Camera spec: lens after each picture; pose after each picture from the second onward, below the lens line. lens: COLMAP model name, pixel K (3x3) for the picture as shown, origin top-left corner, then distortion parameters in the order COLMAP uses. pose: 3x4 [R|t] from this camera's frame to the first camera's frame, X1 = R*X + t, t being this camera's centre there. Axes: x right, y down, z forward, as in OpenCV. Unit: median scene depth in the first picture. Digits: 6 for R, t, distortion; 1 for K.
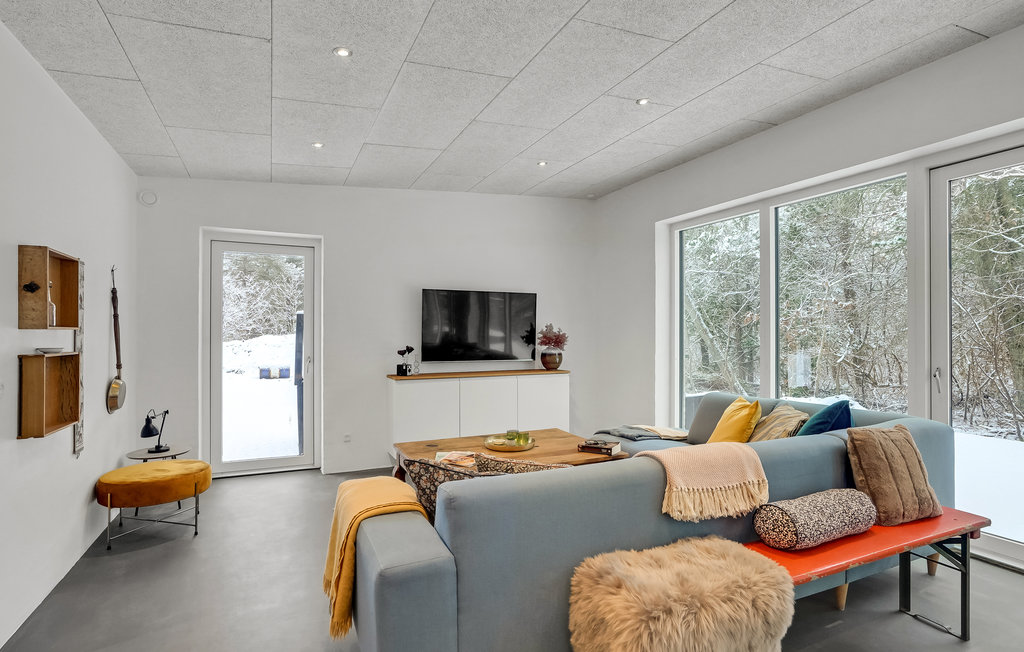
lens RADIAL K [[504.9, 0, 514.6], [0, 504.9, 330.4], [0, 0, 1]] dist [-0.001860, -0.000002]
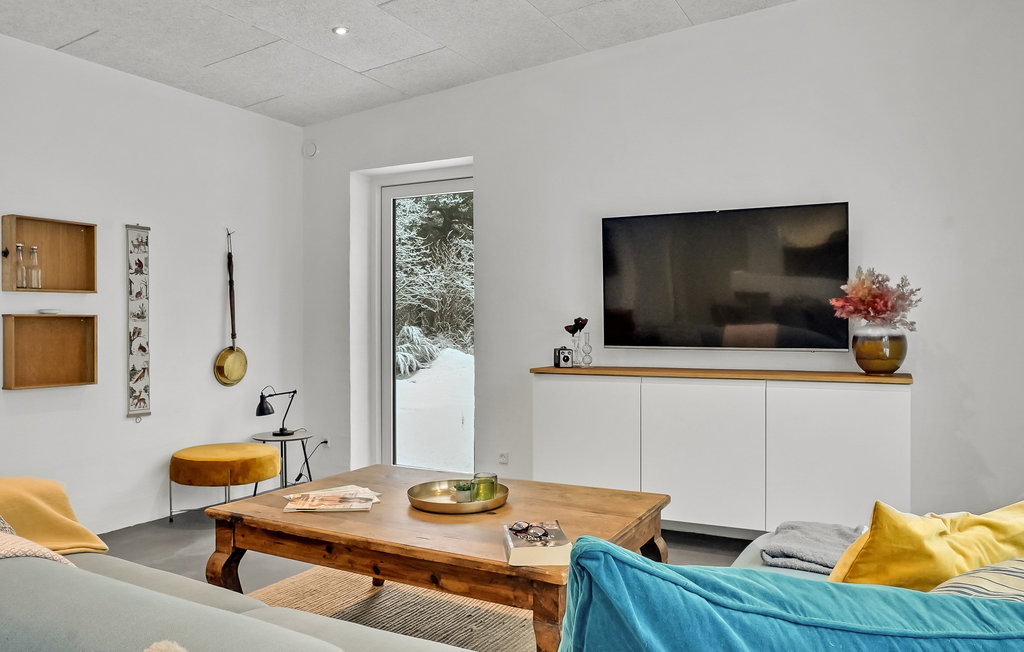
lens RADIAL K [[786.1, 0, 512.0], [0, 786.1, 326.0], [0, 0, 1]] dist [-0.001881, 0.000441]
pose [[0.589755, -0.000181, -0.807582, 0.513087], [0.008480, 0.999946, 0.005968, 0.035578], [0.807538, -0.010368, 0.589725, 0.413655]]
